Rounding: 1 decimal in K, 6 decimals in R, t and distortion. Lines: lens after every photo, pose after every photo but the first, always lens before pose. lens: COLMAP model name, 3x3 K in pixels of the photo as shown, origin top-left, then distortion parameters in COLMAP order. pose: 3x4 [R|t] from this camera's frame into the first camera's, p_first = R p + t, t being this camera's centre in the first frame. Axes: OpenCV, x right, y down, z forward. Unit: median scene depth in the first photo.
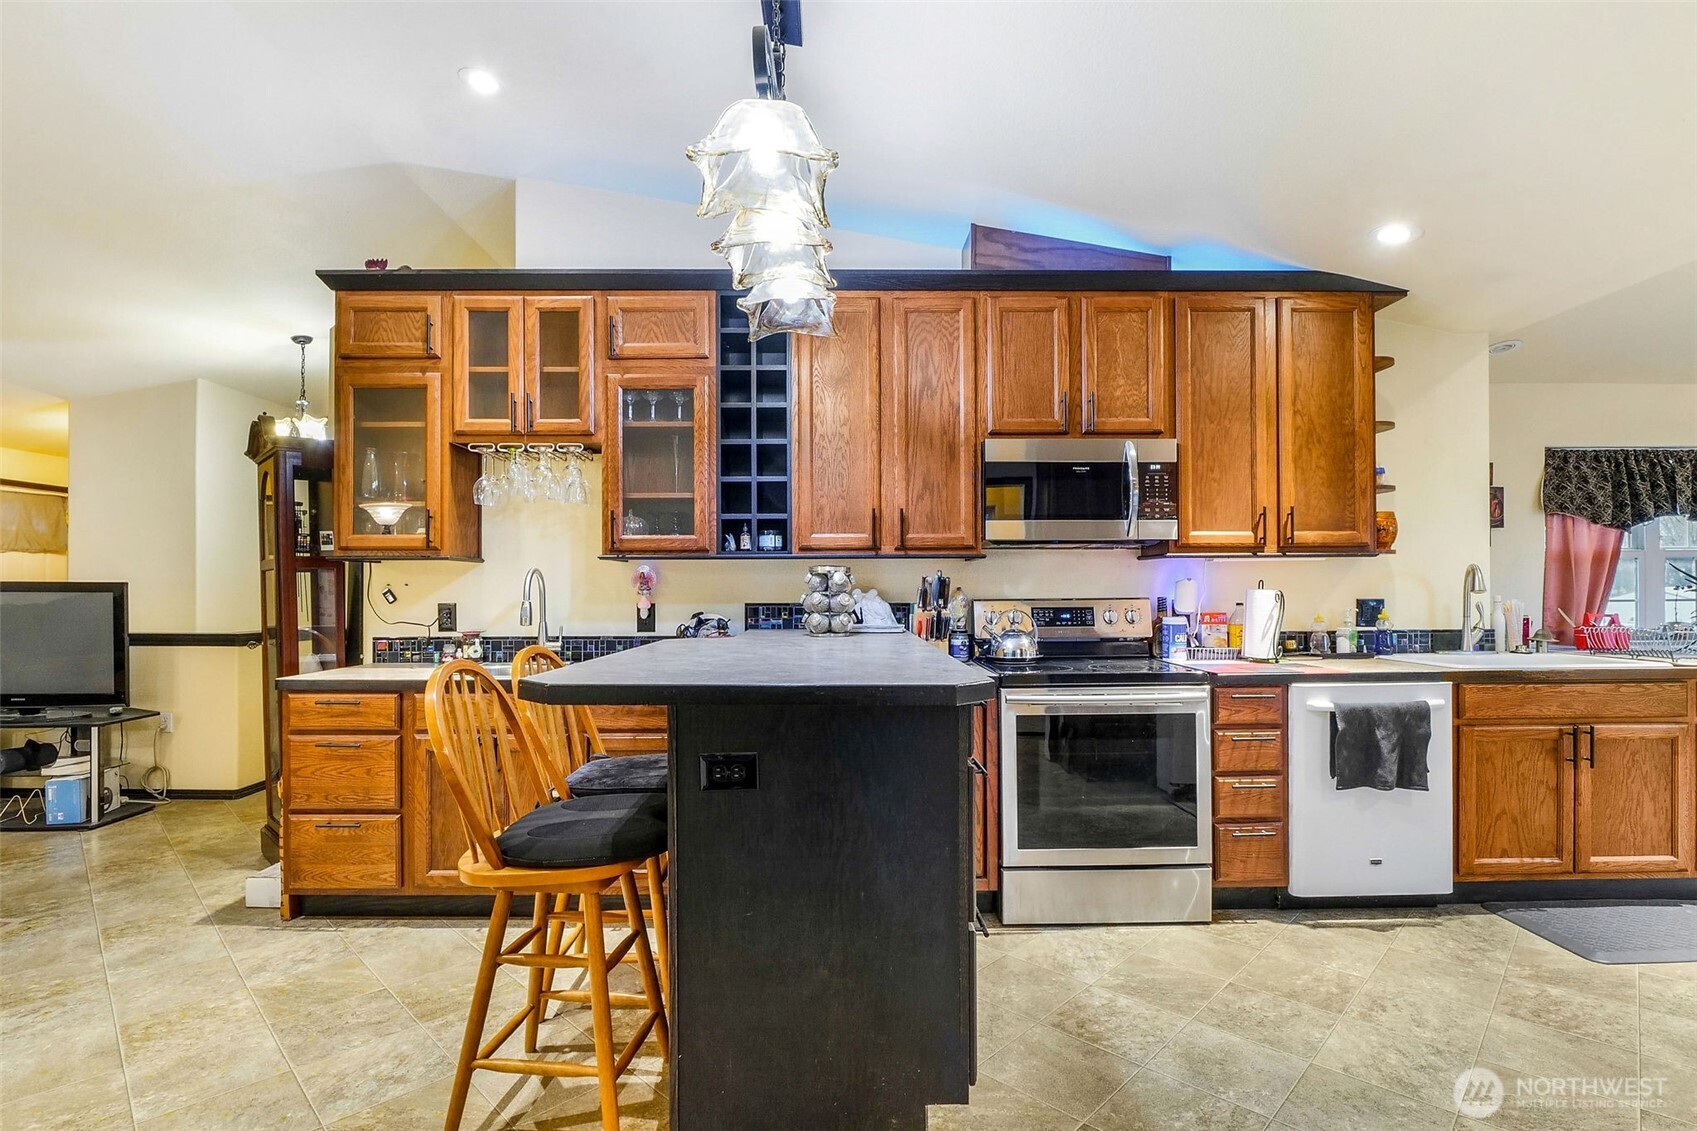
lens RADIAL K [[811.0, 0, 847.4], [0, 811.0, 589.3], [0, 0, 1]] dist [-0.014206, -0.000734]
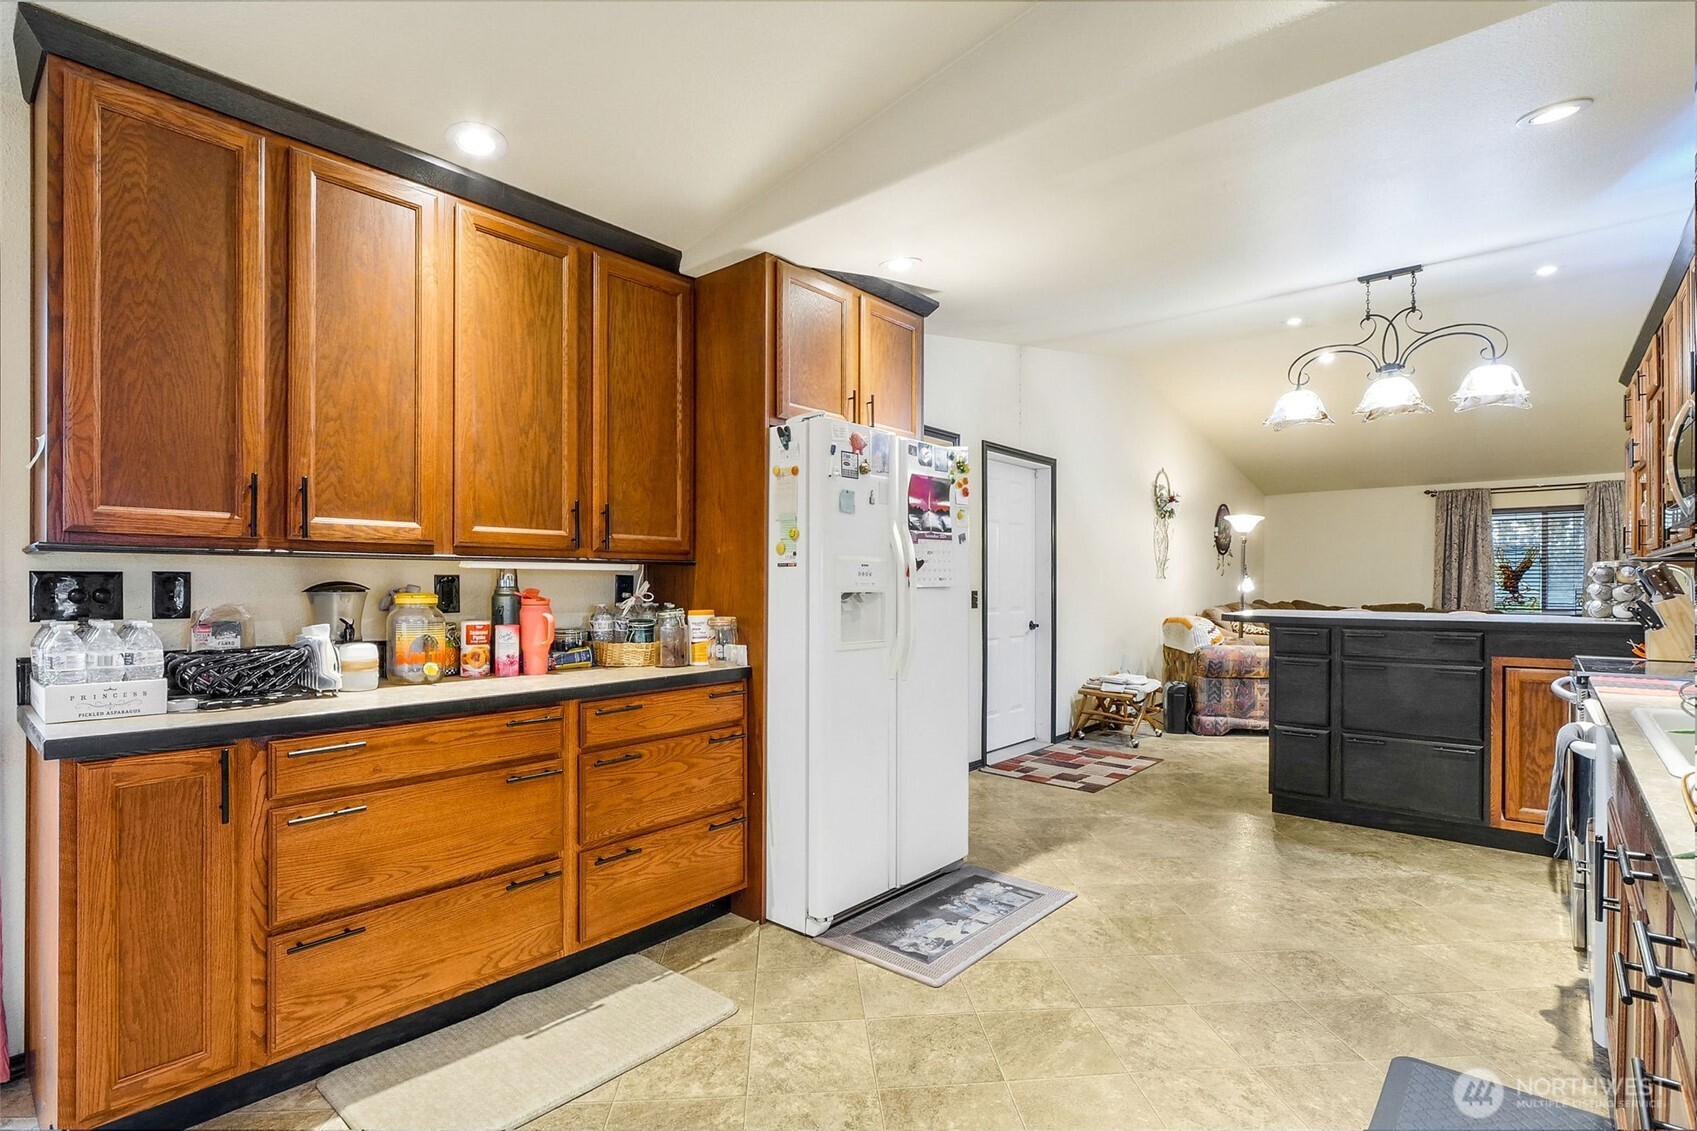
lens RADIAL K [[811.0, 0, 847.4], [0, 811.0, 589.3], [0, 0, 1]] dist [-0.014206, -0.000734]
pose [[-0.663296, 0.005900, -0.748334, 1.494362], [0.003689, 0.999983, 0.004615, 0.001856], [0.748348, 0.000300, -0.663306, 0.882893]]
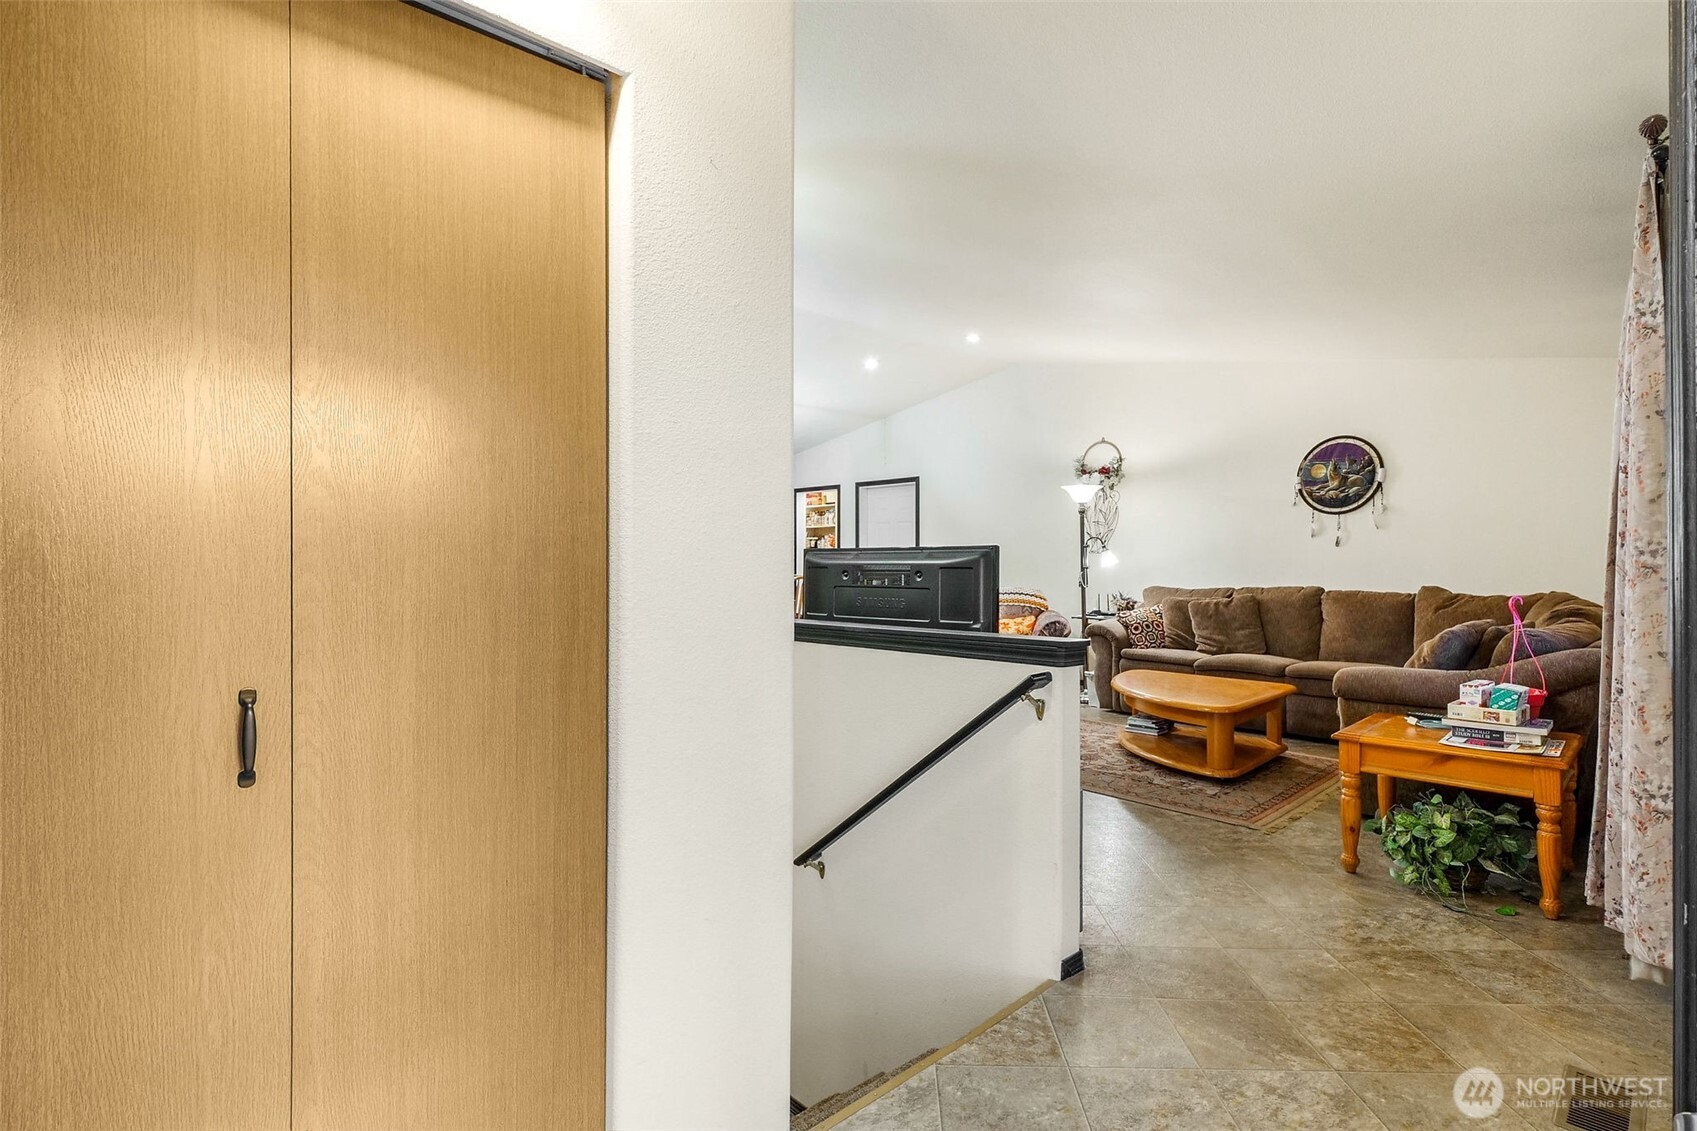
lens RADIAL K [[810.7, 0, 848.5], [0, 810.7, 565.5], [0, 0, 1]] dist [-0.004666, -0.001129]
pose [[-0.668889, -0.002638, 0.743358, -2.047182], [-0.000155, 0.999994, 0.003410, 0.010312], [-0.743362, 0.002165, -0.668886, 2.011214]]
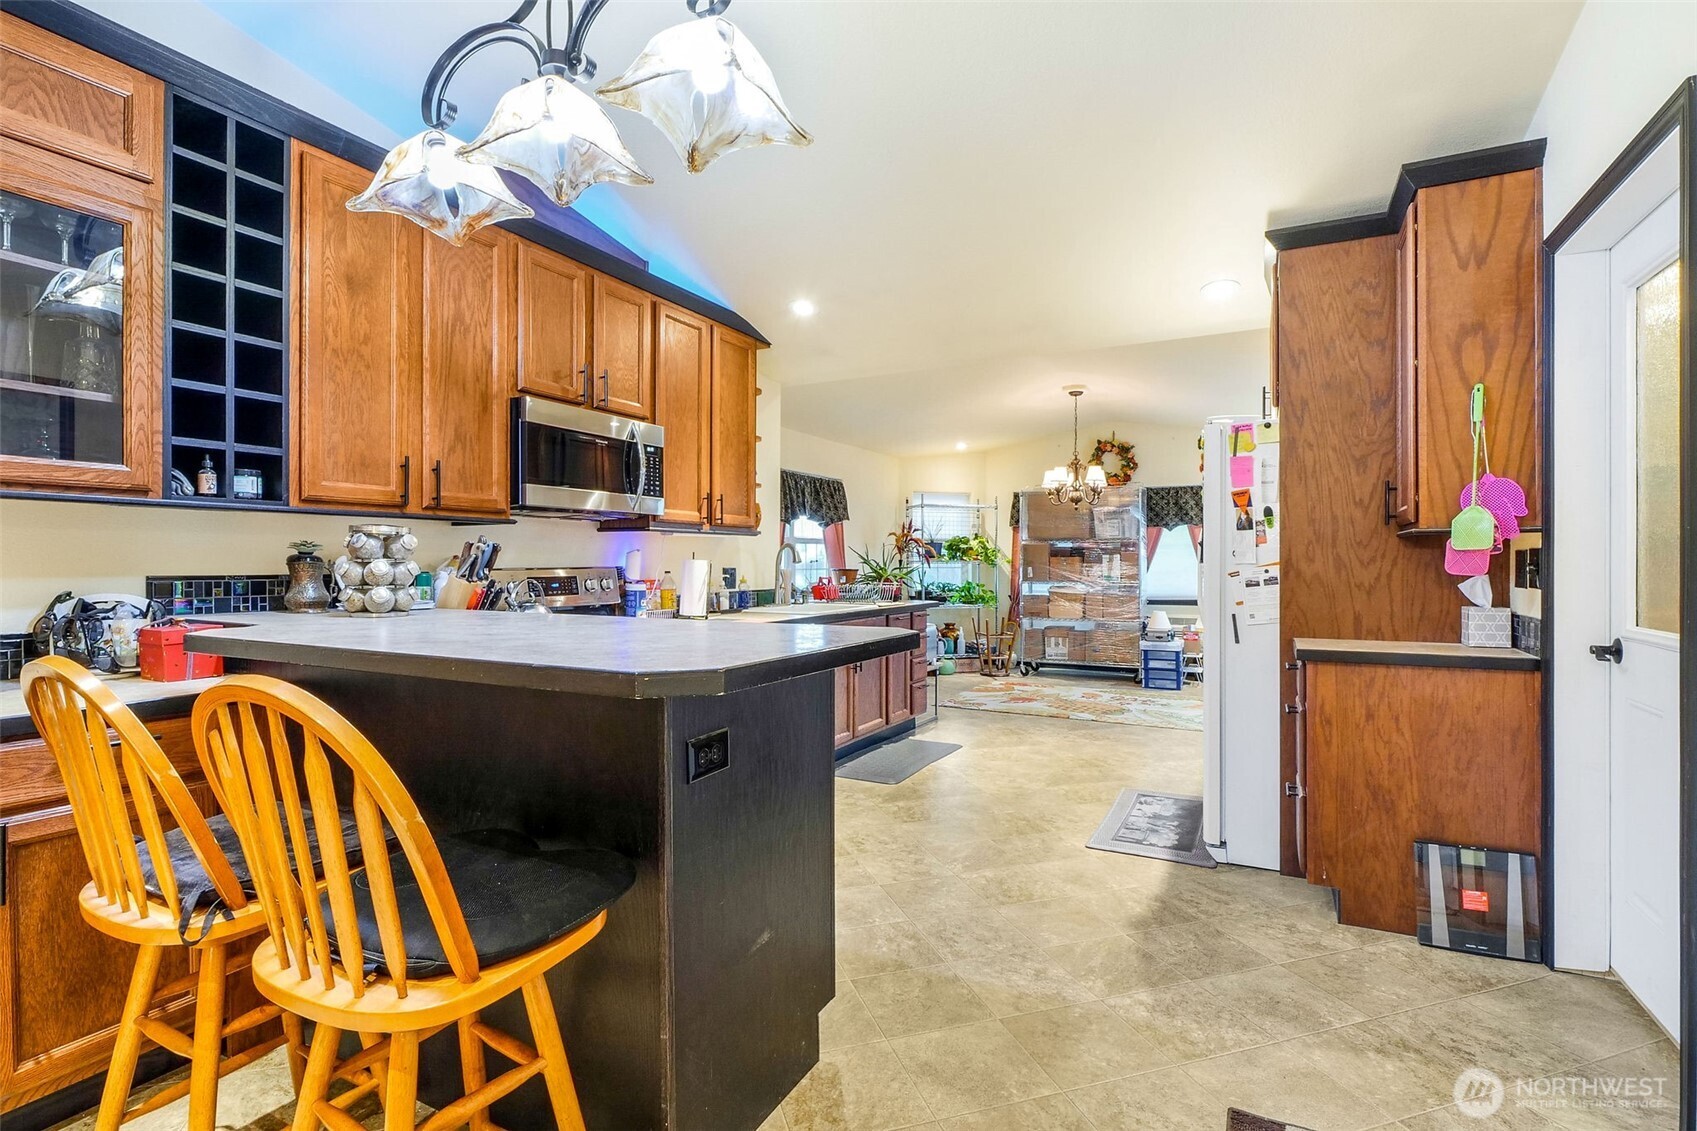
lens RADIAL K [[806.6, 0, 848.5], [0, 806.6, 565.5], [0, 0, 1]] dist [-0.010588, -0.000507]
pose [[0.475228, 0.000283, 0.879863, -0.456616], [-0.002625, 0.999996, 0.001096, 0.006839], [-0.879859, -0.002830, 0.475227, 0.229484]]
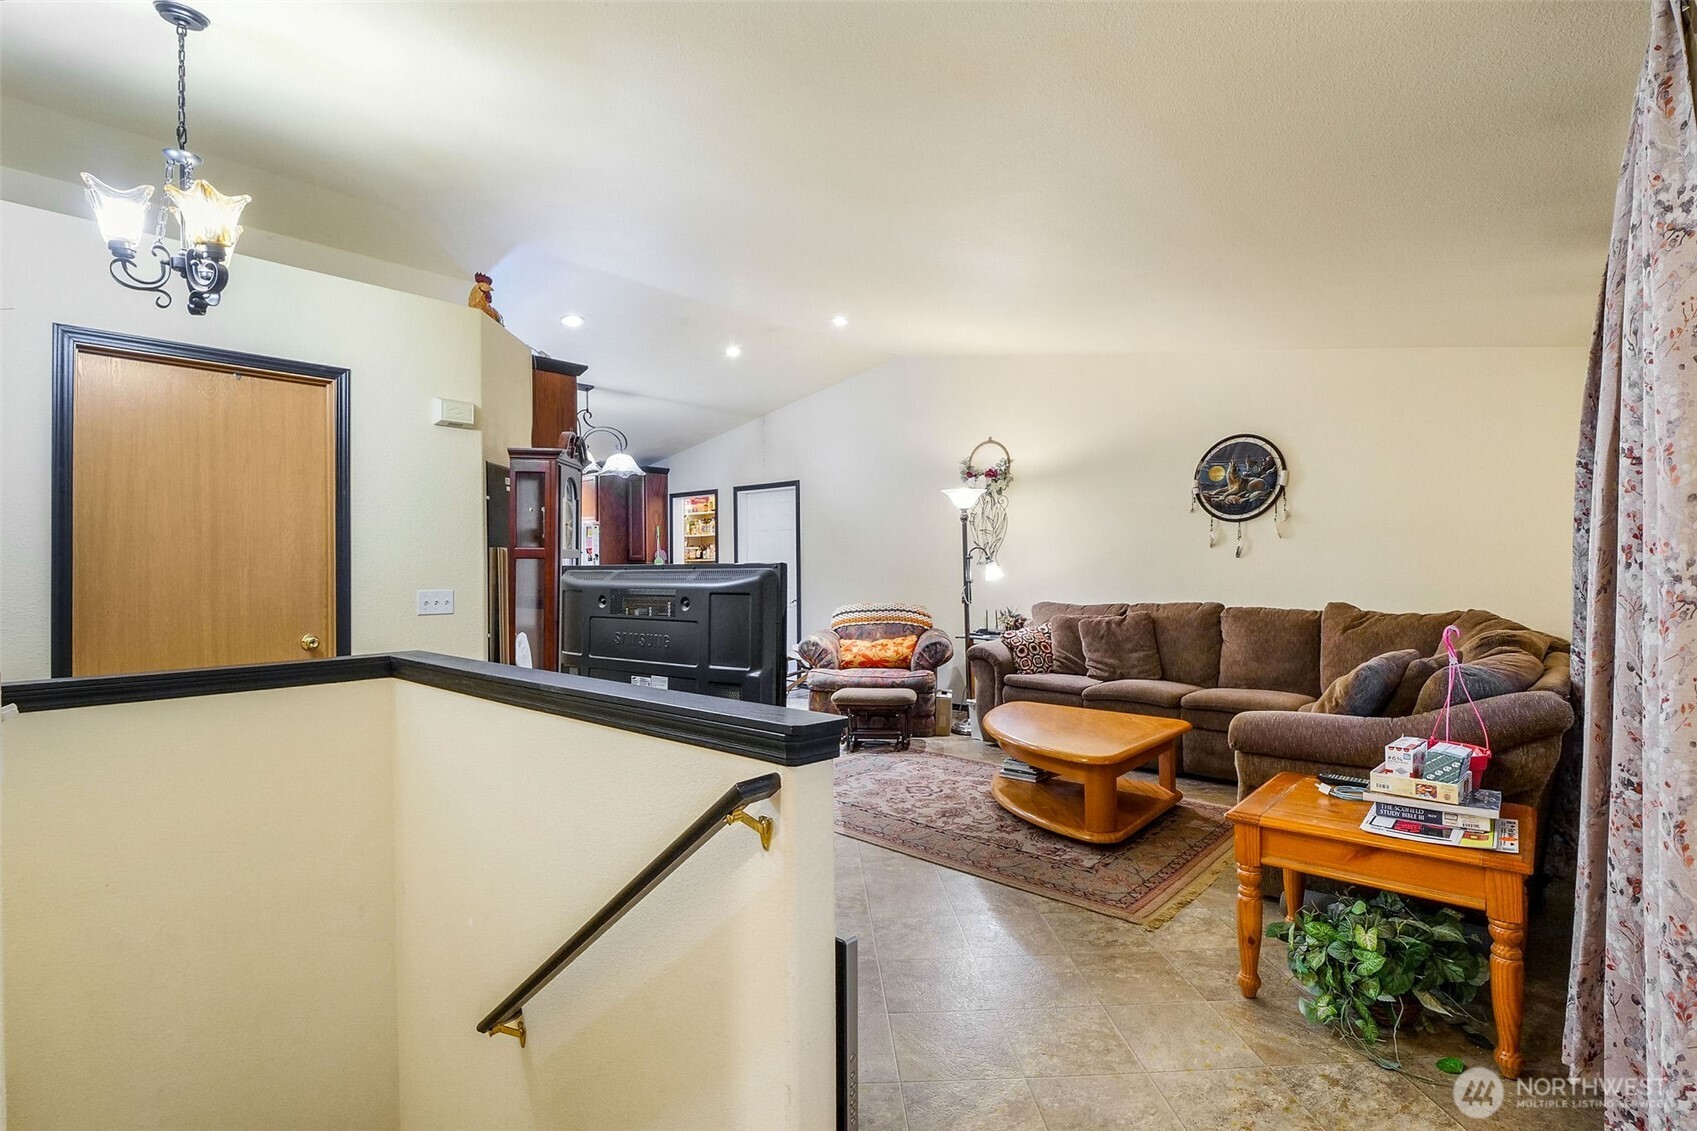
lens RADIAL K [[806.6, 0, 848.5], [0, 806.6, 565.5], [0, 0, 1]] dist [-0.010588, -0.000507]
pose [[-0.730232, 0.006838, 0.683165, -1.965948], [0.004089, 0.999976, -0.005637, -0.004507], [-0.683187, -0.001323, -0.730242, 1.703272]]
